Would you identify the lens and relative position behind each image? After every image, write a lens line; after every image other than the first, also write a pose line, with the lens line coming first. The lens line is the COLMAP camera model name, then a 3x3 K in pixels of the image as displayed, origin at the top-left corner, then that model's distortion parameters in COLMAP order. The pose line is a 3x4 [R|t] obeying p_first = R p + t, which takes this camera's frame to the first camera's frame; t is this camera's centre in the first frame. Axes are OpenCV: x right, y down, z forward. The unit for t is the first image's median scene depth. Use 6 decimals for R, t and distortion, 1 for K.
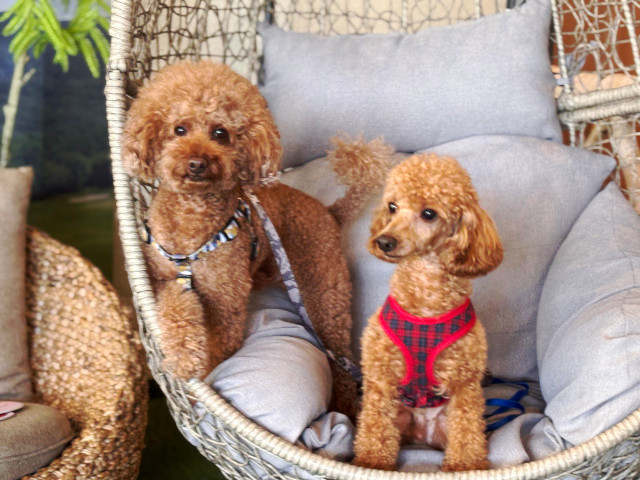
lens RADIAL K [[1300.8, 0, 320.0], [0, 1300.8, 240.0], [0, 0, 1]] dist [0.073247, 0.277830]
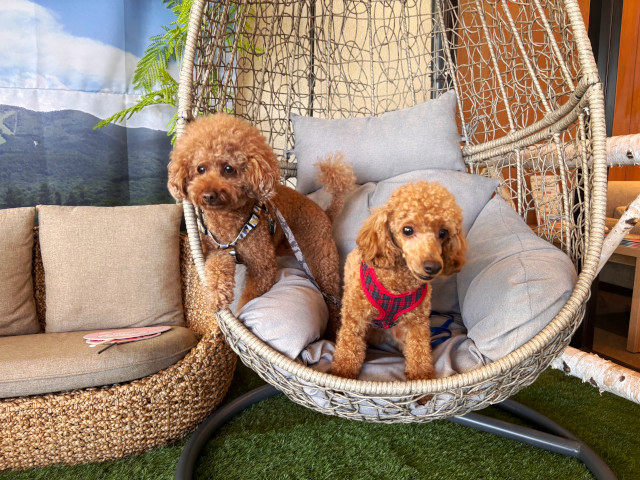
lens RADIAL K [[434.7, 0, 320.1], [0, 434.7, 233.8], [0, 0, 1]] dist [0.002496, 0.000617]
pose [[0.994493, -0.026541, -0.101389, 0.051085], [0.019772, 0.997544, -0.067199, 0.040830], [0.102924, 0.064824, 0.992575, 0.425656]]
